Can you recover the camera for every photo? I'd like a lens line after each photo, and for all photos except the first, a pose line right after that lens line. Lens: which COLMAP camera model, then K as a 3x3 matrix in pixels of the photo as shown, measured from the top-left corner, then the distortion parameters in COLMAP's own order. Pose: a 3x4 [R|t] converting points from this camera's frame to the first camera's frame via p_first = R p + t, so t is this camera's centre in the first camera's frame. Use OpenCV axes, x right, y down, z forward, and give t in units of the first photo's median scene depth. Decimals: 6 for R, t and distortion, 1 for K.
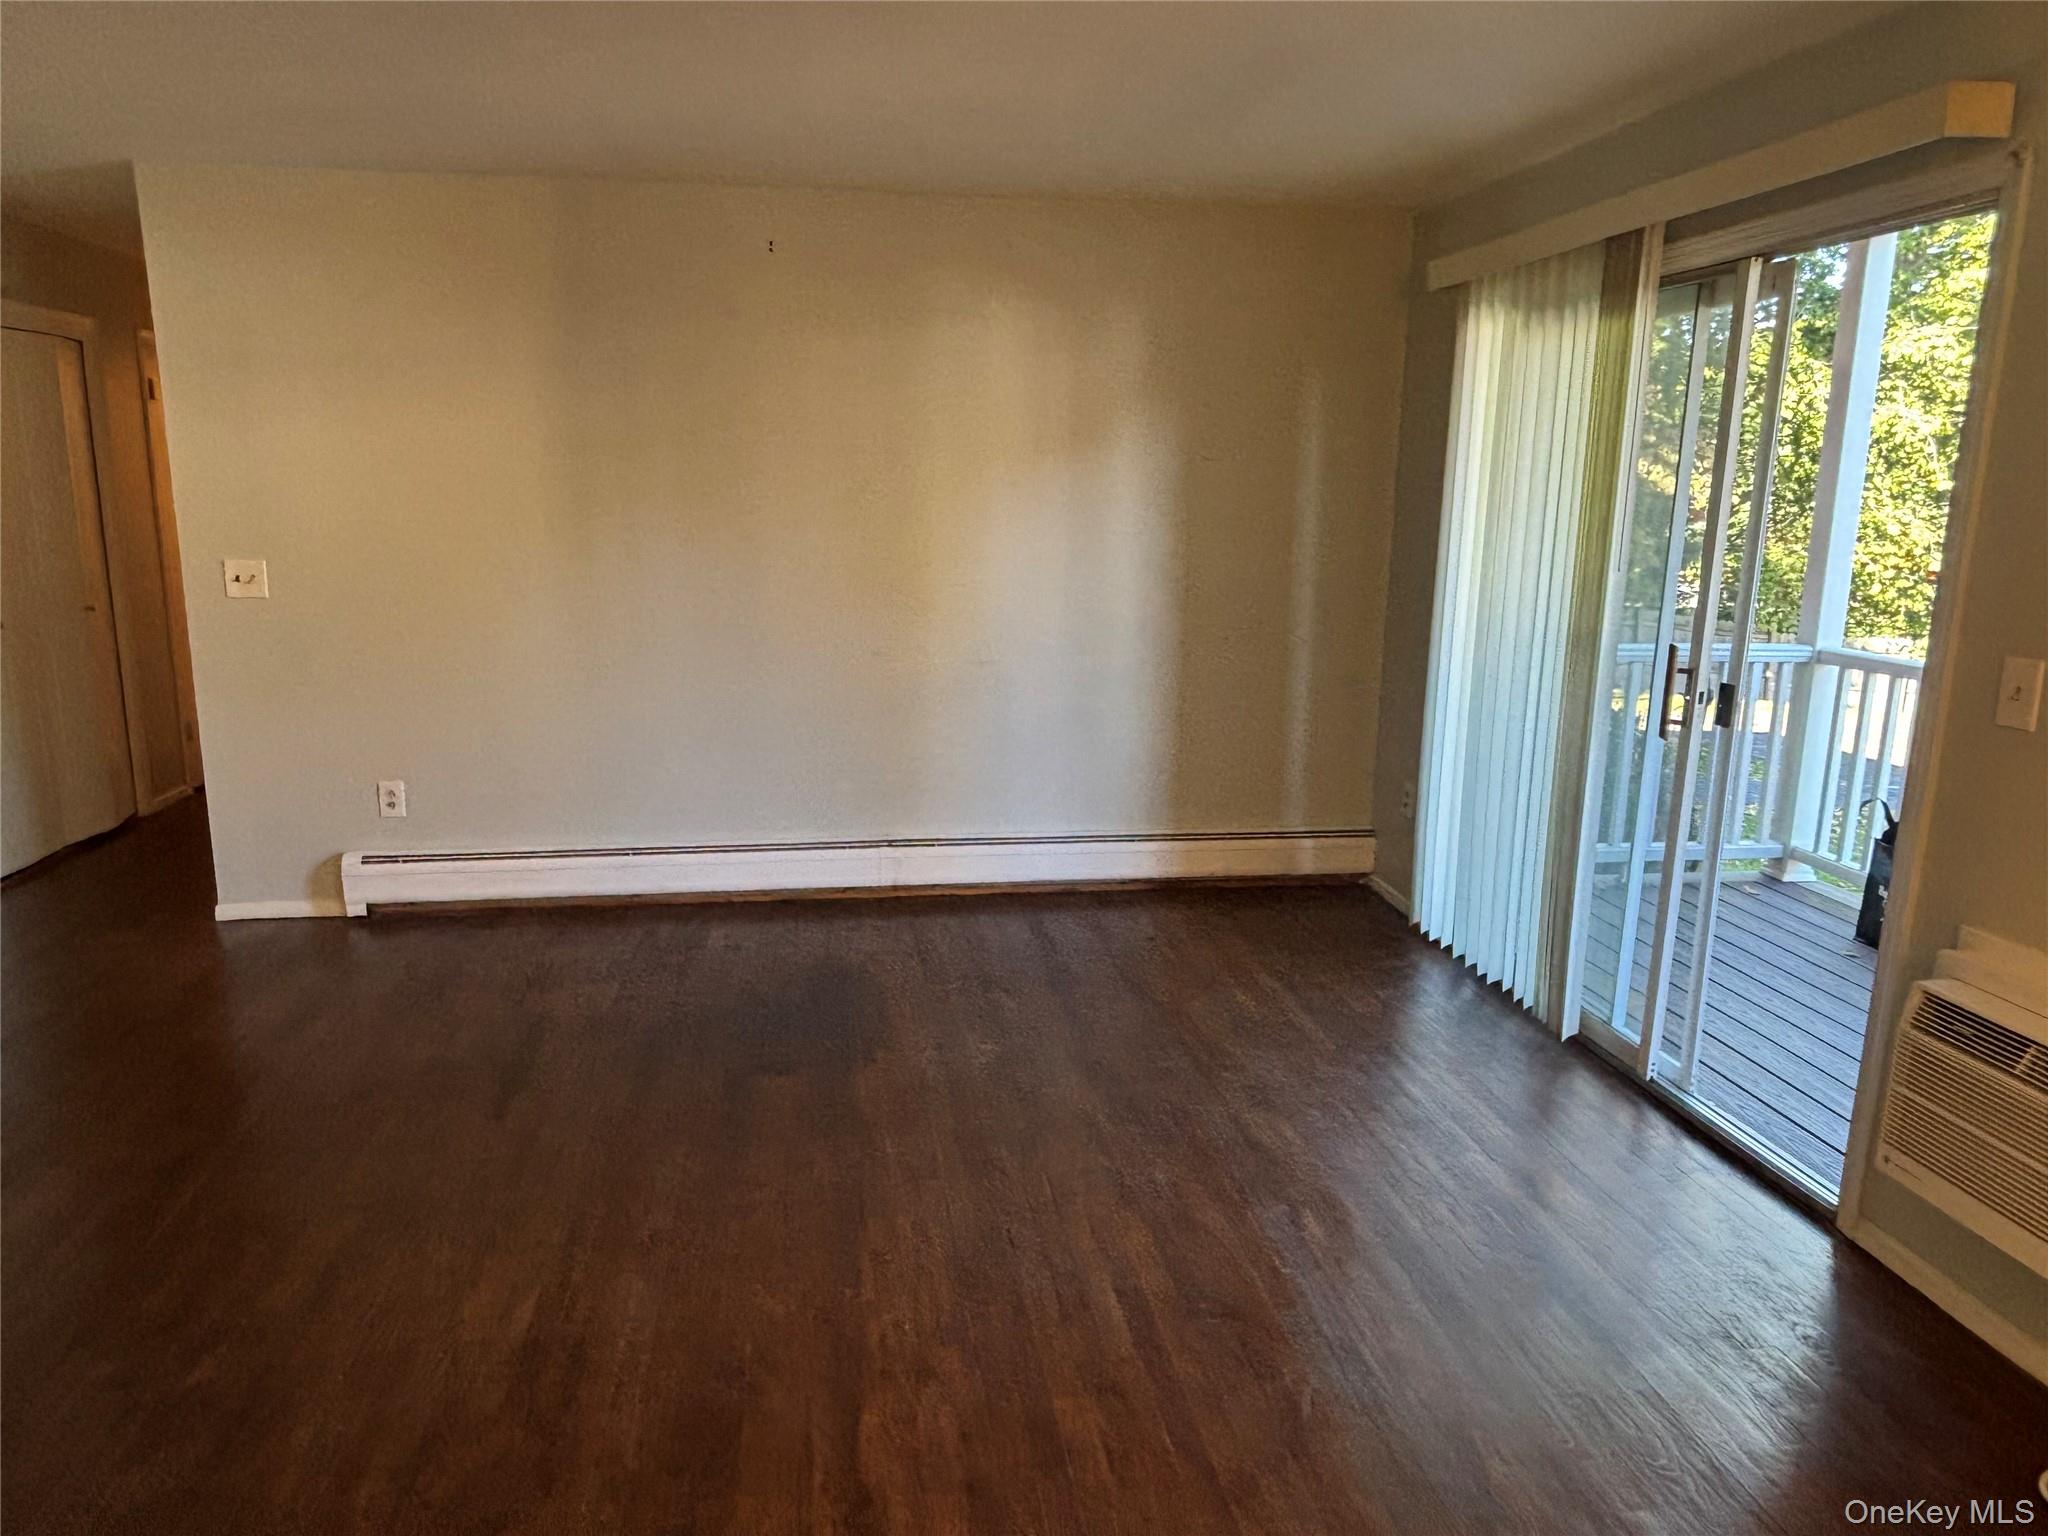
lens RADIAL K [[1349.9, 0, 1024.0], [0, 1349.9, 768.0], [0, 0, 1]] dist [-0.000565, -0.000622]
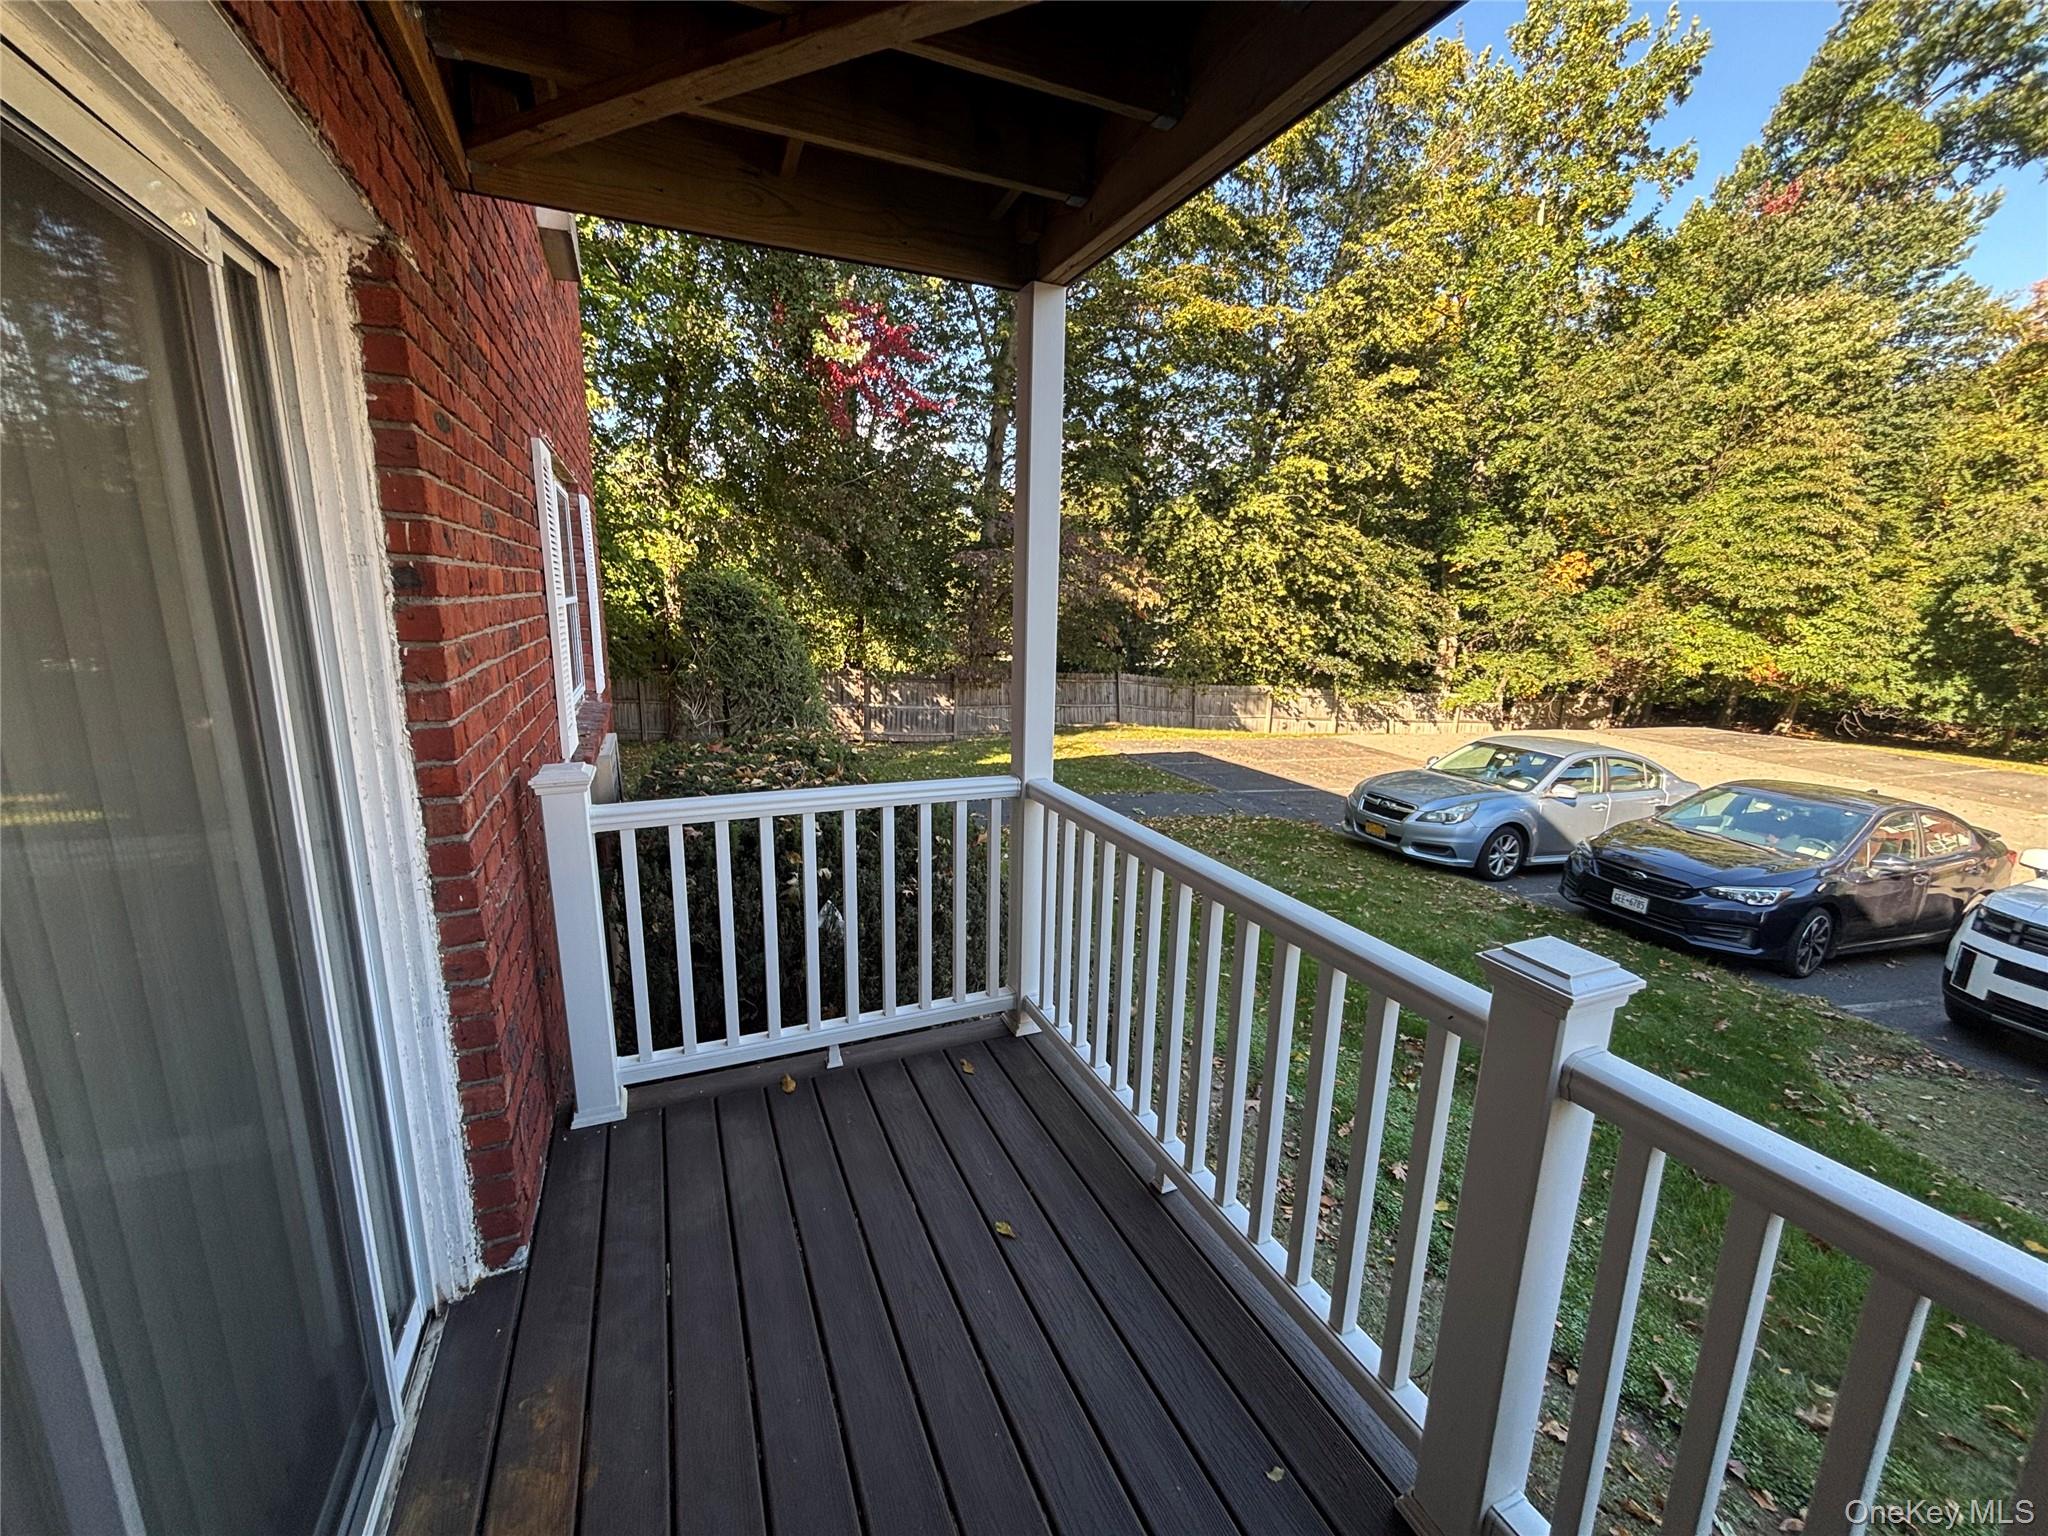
lens RADIAL K [[822.0, 0, 1024.0], [0, 822.0, 768.0], [0, 0, 1]] dist [-0.000025, -0.000004]
pose [[0.965327, -0.051677, 0.255876, 0.121217], [0.050237, 0.998663, 0.012164, -0.028353], [-0.256163, 0.001113, 0.966633, 0.128854]]
